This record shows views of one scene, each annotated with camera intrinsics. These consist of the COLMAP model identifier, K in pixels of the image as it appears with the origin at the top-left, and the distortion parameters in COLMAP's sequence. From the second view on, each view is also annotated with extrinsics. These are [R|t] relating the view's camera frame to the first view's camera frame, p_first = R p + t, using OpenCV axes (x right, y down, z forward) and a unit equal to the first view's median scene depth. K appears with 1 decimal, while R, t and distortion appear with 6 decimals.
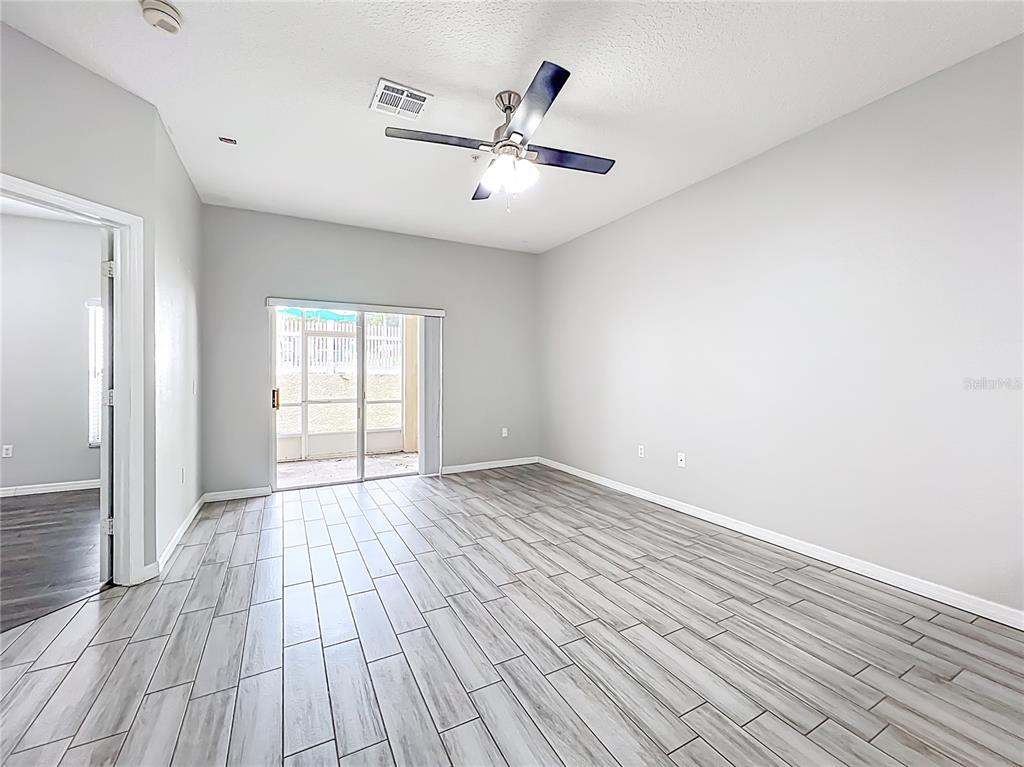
lens RADIAL K [[423.9, 0, 509.8], [0, 423.9, 372.3], [0, 0, 1]] dist [-0.001039, -0.000028]
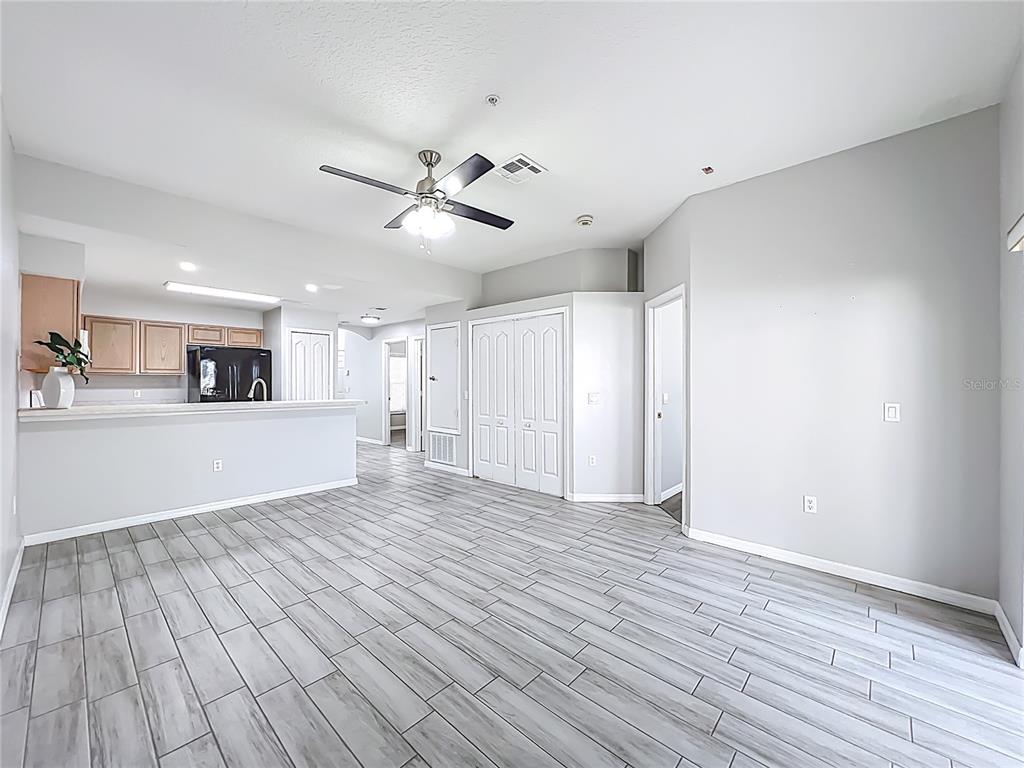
lens RADIAL K [[411.6, 0, 510.6], [0, 411.6, 381.1], [0, 0, 1]] dist [0.001043, 0.000027]
pose [[-0.943897, 0.000500, -0.330240, 0.140569], [0.001896, 0.999991, -0.003905, -0.021104], [0.330235, -0.004312, -0.943889, 1.884331]]
